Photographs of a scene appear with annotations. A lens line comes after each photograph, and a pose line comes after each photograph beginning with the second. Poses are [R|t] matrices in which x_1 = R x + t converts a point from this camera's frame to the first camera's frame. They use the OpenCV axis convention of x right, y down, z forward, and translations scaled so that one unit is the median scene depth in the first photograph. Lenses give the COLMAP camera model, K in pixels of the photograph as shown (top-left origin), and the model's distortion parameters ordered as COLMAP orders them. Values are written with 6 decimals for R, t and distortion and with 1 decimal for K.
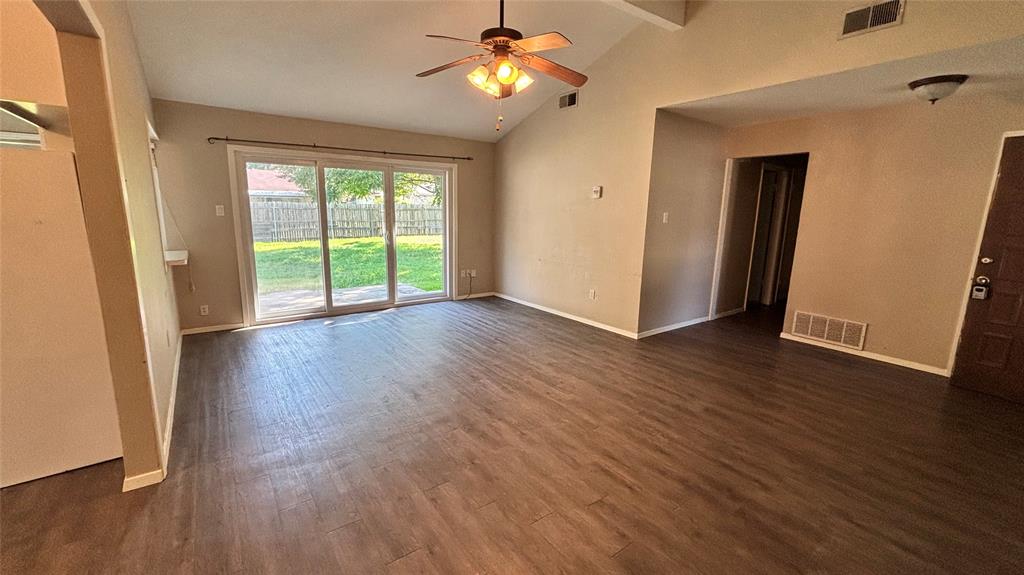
lens RADIAL K [[414.4, 0, 515.5], [0, 414.4, 287.7], [0, 0, 1]] dist [-0.001362, -0.000460]
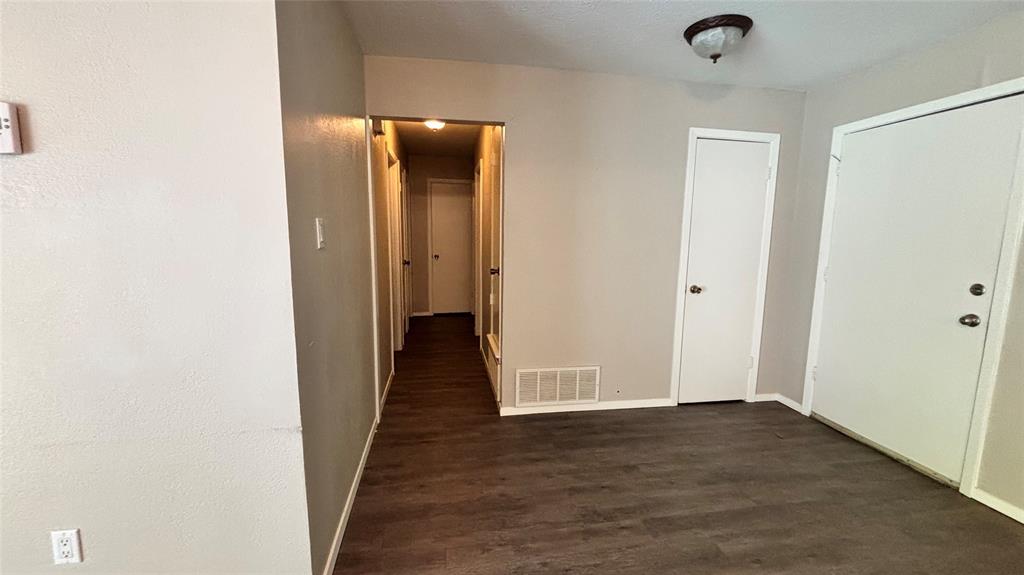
lens RADIAL K [[414.4, 0, 515.5], [0, 414.4, 287.7], [0, 0, 1]] dist [-0.001362, -0.000460]
pose [[0.471830, -0.137091, 0.870966, 0.134282], [0.167372, 0.983803, 0.064182, -0.122164], [-0.865657, 0.115492, 0.487133, 0.714216]]
